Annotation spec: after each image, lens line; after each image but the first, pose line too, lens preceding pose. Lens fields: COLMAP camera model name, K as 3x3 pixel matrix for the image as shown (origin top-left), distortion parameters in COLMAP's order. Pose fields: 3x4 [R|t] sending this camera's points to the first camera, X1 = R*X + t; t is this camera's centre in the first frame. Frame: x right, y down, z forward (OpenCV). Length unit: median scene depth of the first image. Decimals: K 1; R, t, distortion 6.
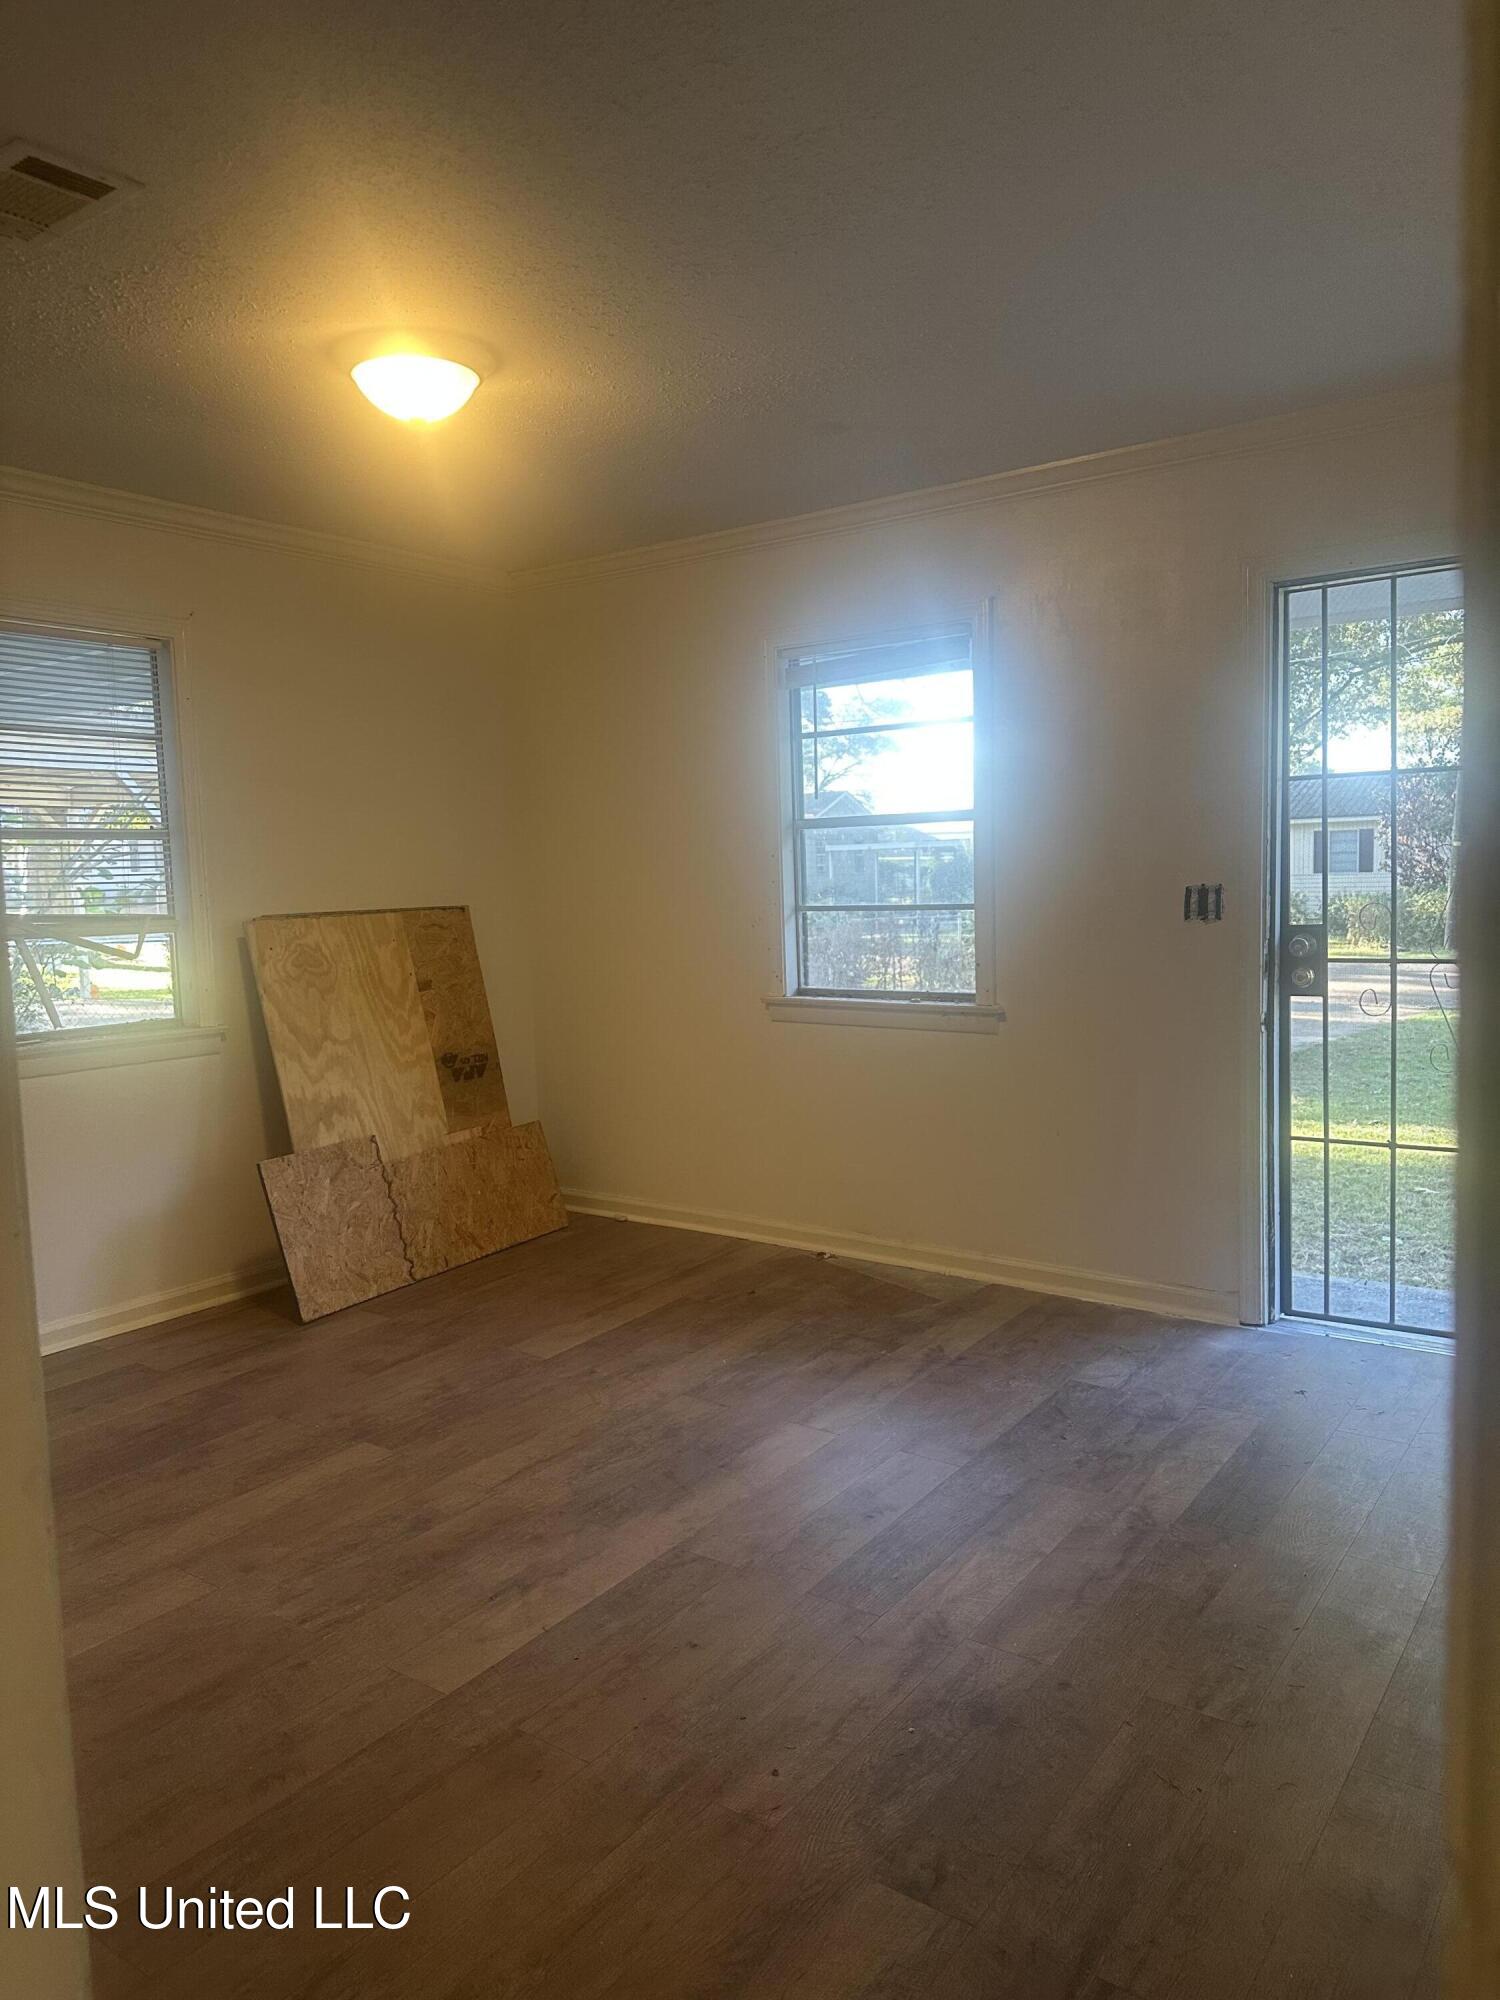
lens RADIAL K [[1388.1, 0, 751.0], [0, 1388.1, 1020.5], [0, 0, 1]] dist [0.093872, -0.160668]
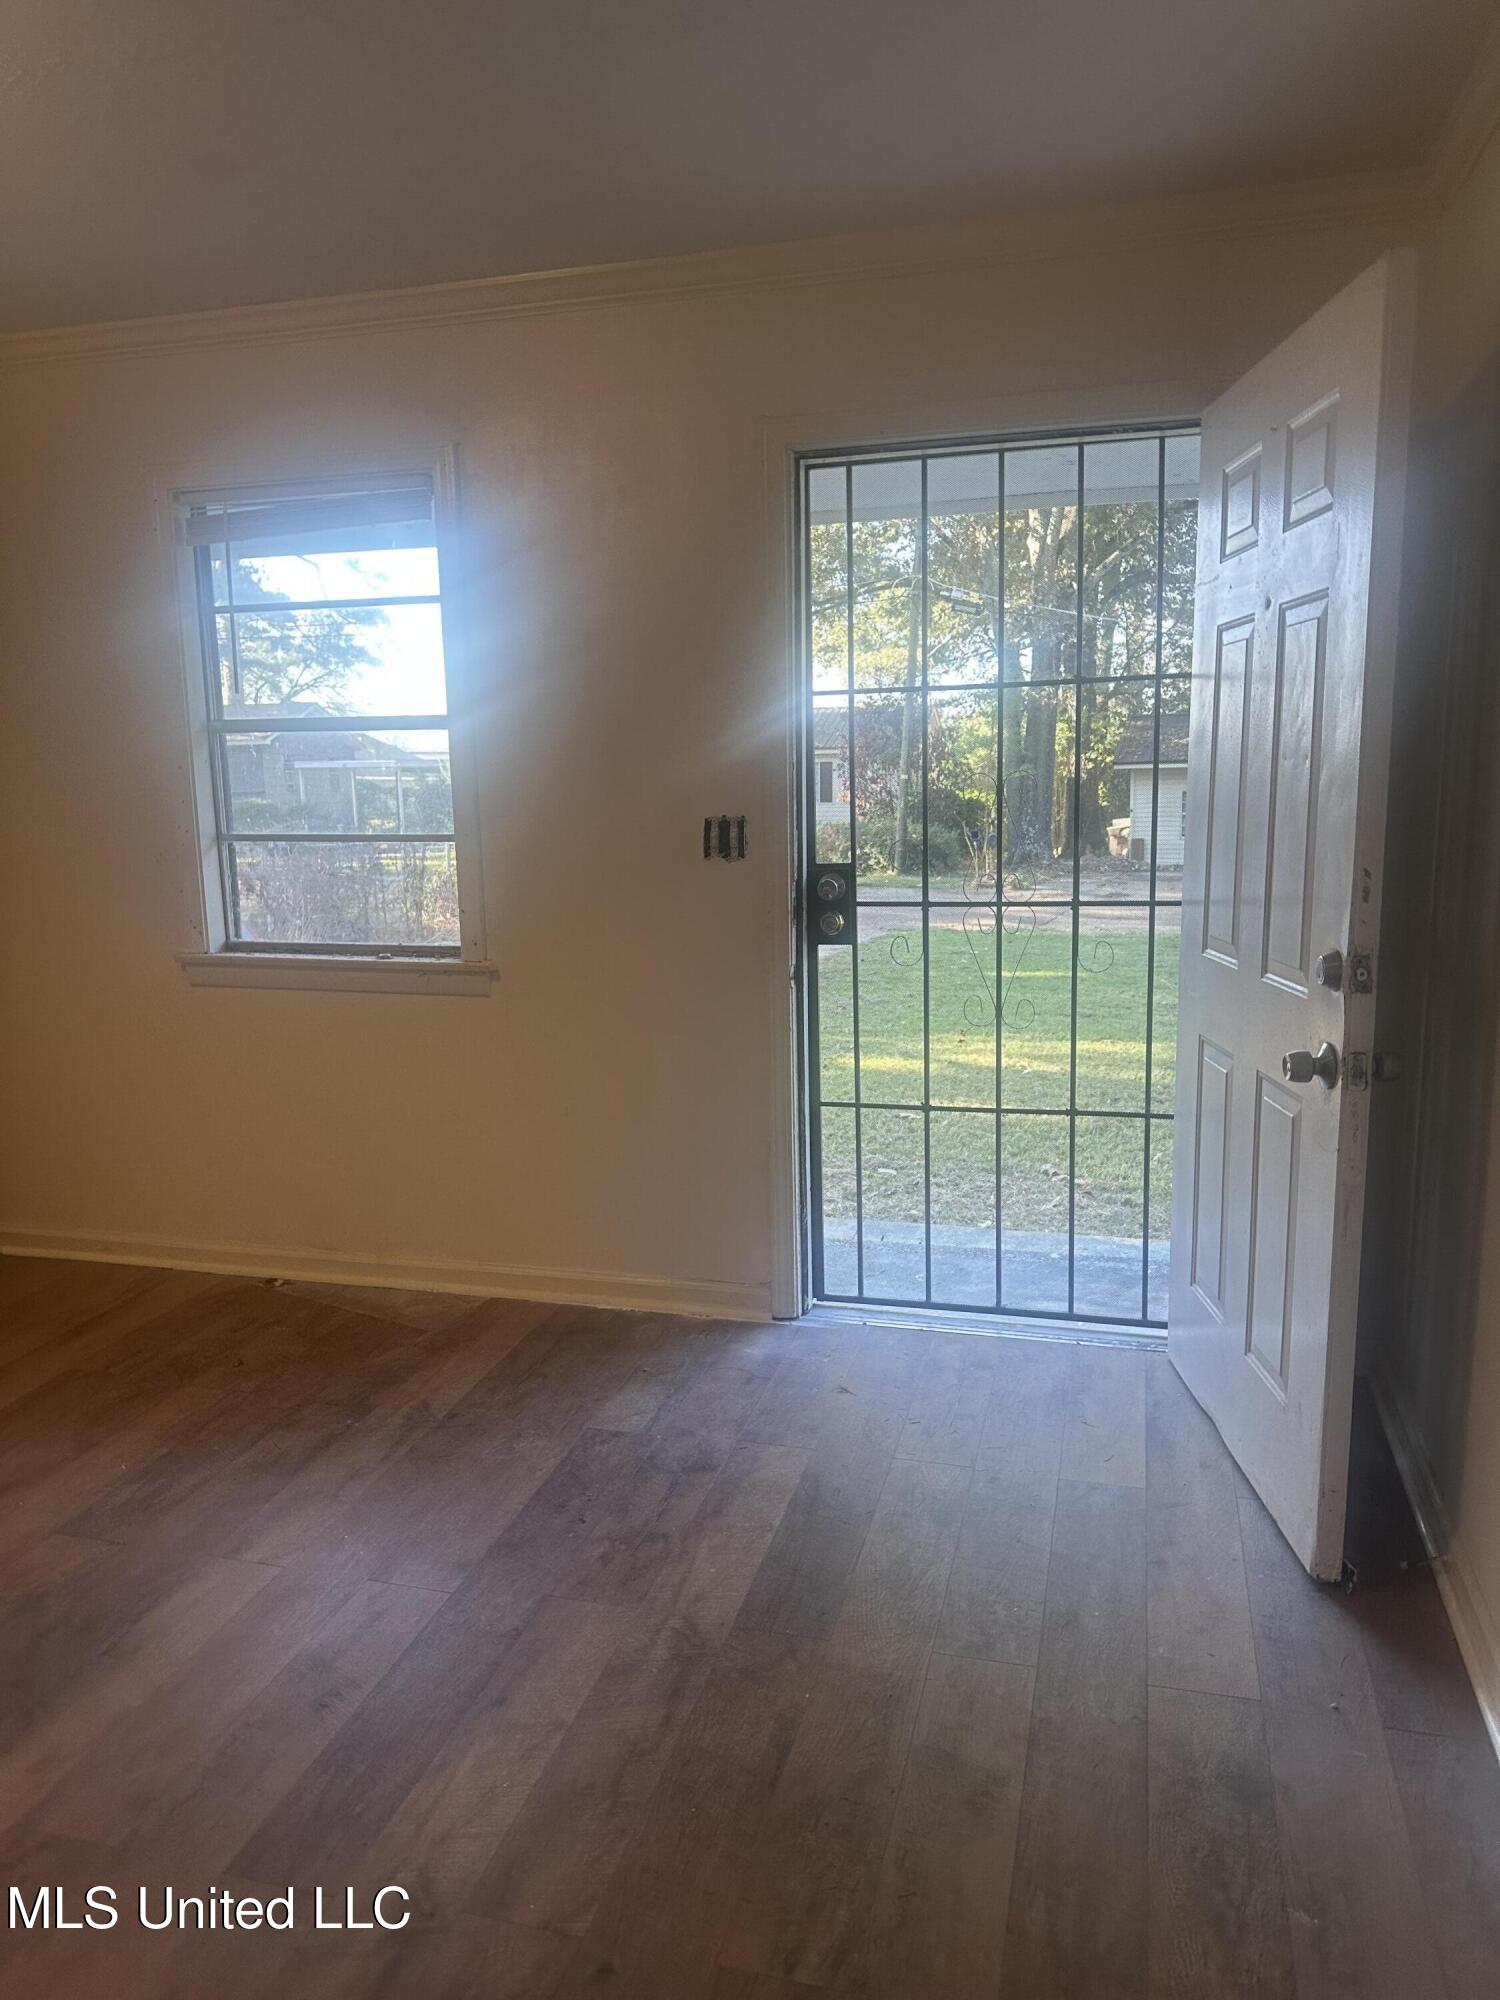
lens RADIAL K [[1388.1, 0, 751.0], [0, 1388.1, 1020.5], [0, 0, 1]] dist [0.093872, -0.160668]
pose [[0.935971, -0.042159, 0.349544, 0.039626], [0.023313, 0.998047, 0.057950, -0.021982], [-0.351305, -0.046091, 0.935126, 0.203160]]
